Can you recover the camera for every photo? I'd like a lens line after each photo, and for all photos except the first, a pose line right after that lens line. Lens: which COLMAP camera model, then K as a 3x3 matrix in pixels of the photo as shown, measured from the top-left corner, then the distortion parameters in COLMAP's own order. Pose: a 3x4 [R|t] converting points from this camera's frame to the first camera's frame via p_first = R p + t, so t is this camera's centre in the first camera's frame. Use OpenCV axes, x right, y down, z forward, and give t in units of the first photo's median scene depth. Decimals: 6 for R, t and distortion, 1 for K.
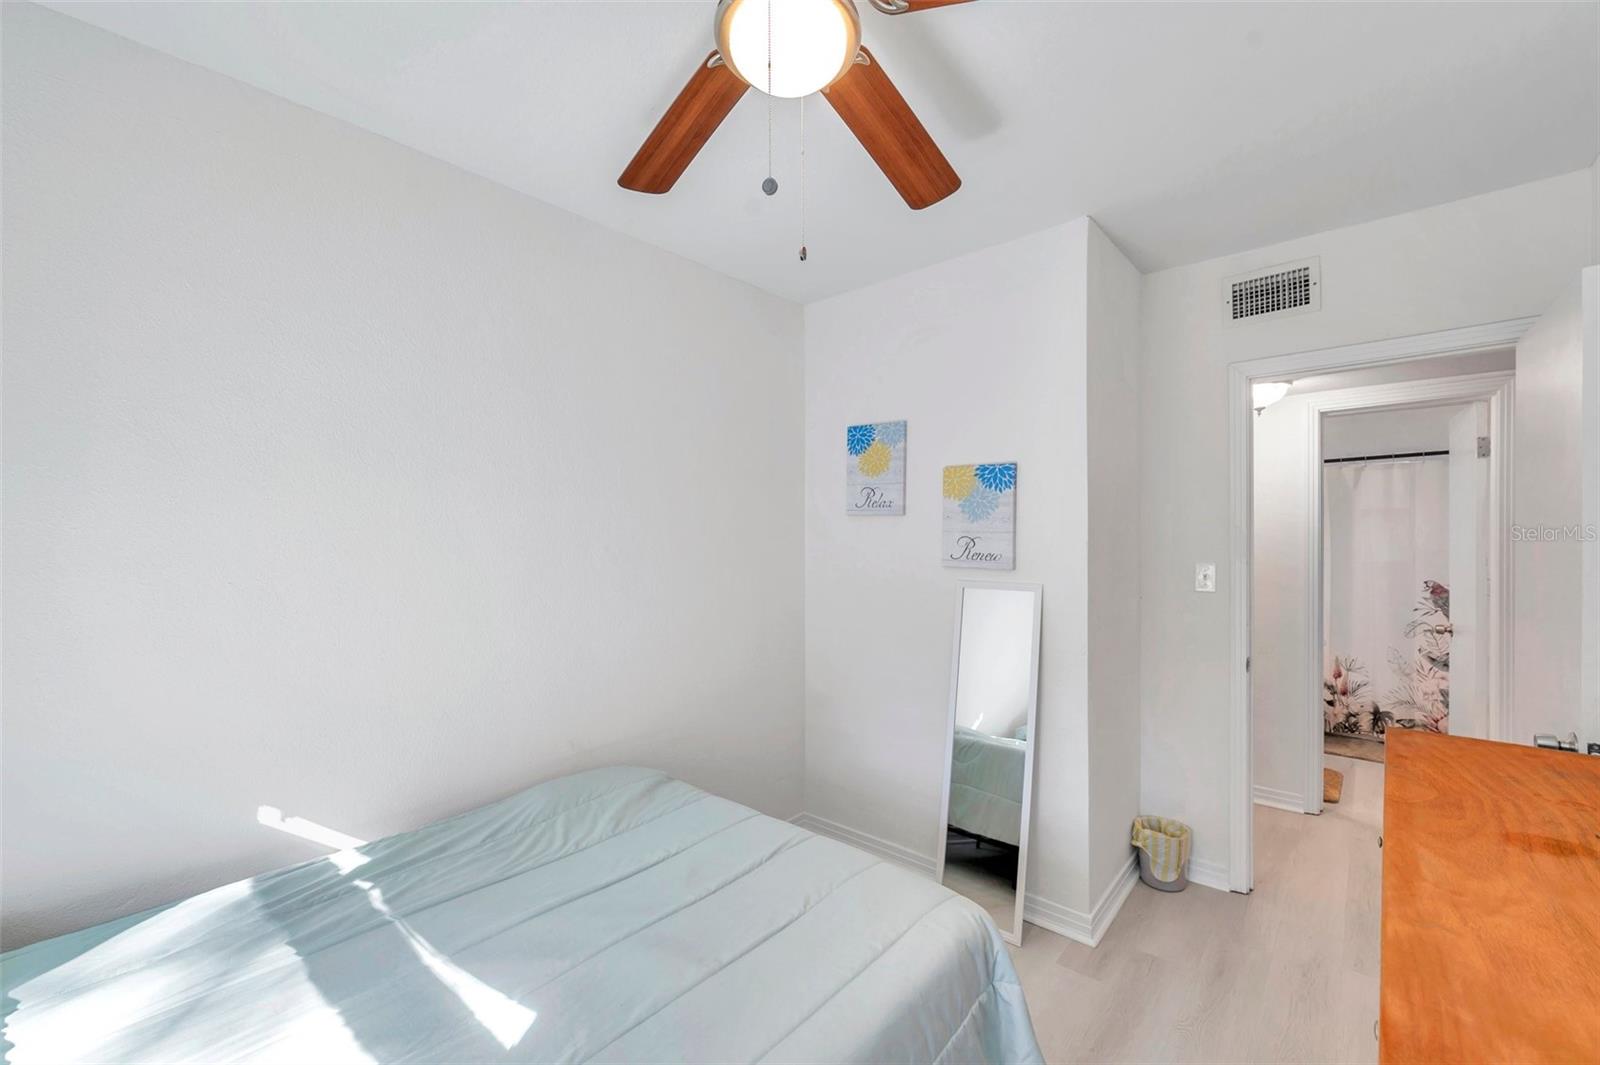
lens RADIAL K [[682.4, 0, 800.0], [0, 682.4, 532.5], [0, 0, 1]] dist [-0.002382, 0.000001]
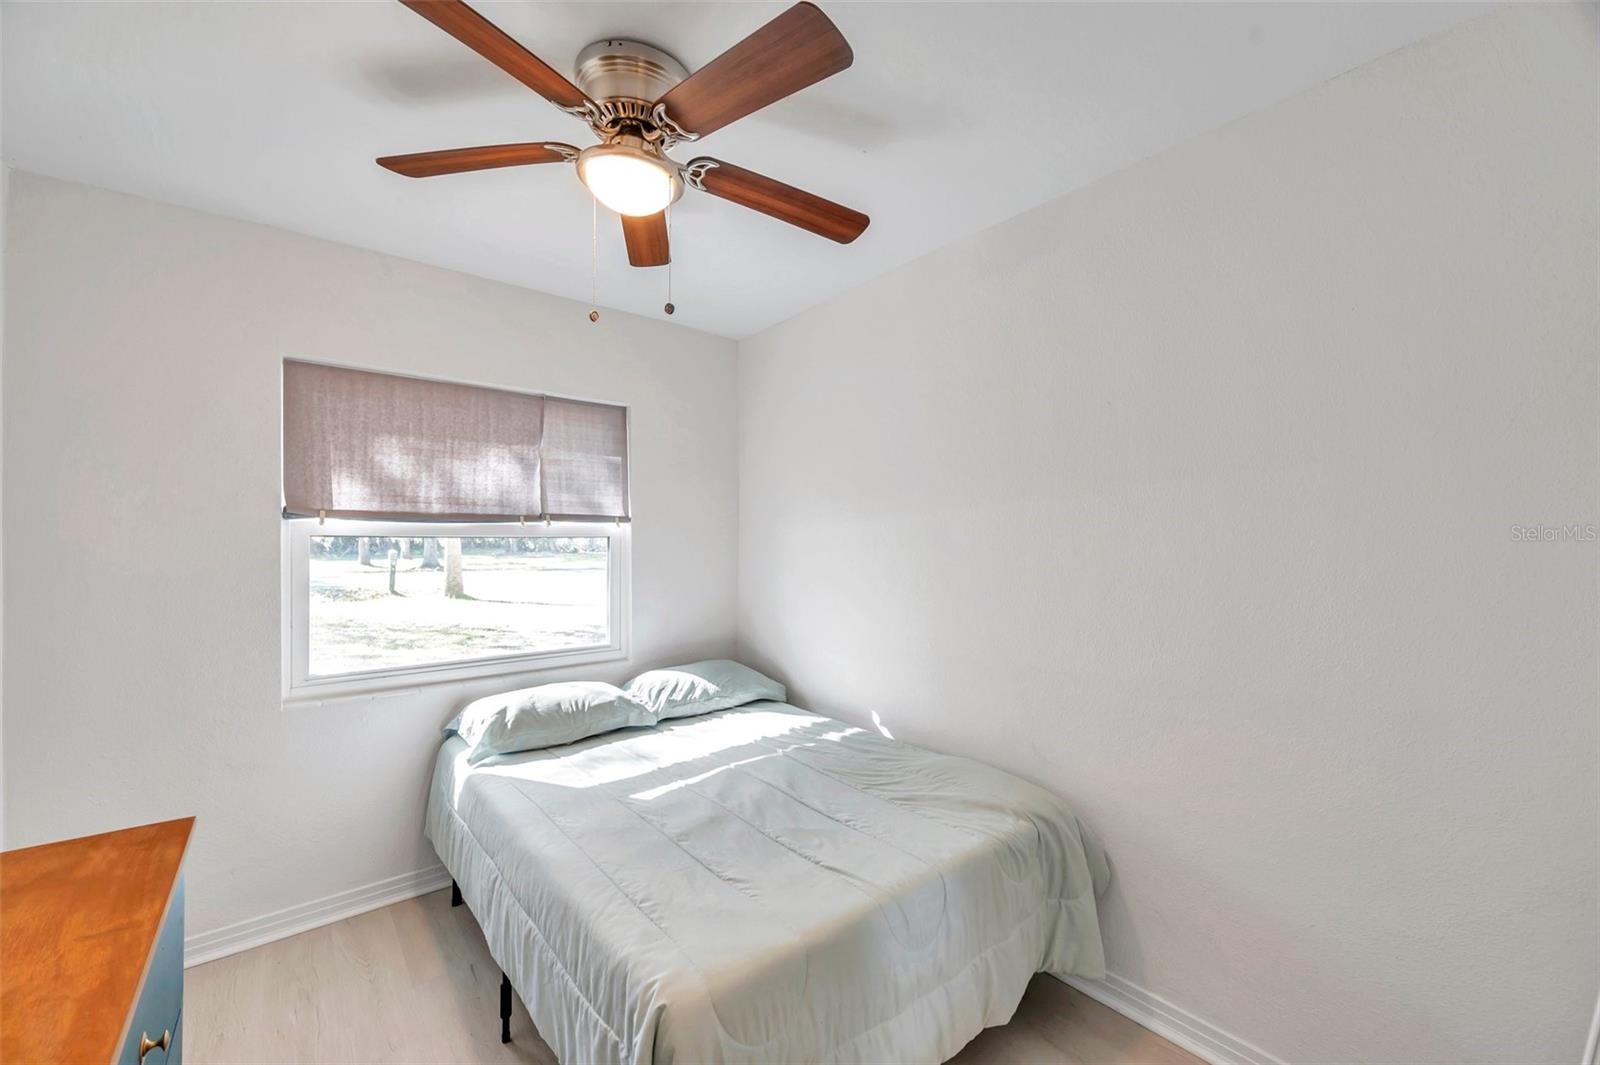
lens RADIAL K [[632.2, 0, 799.5], [0, 632.2, 541.4], [0, 0, 1]] dist [0.000914, -0.000306]
pose [[-0.183470, 0.009046, -0.982984, 0.891793], [0.009120, 0.999930, 0.007500, -0.002159], [0.982983, -0.007589, -0.183539, 1.177524]]
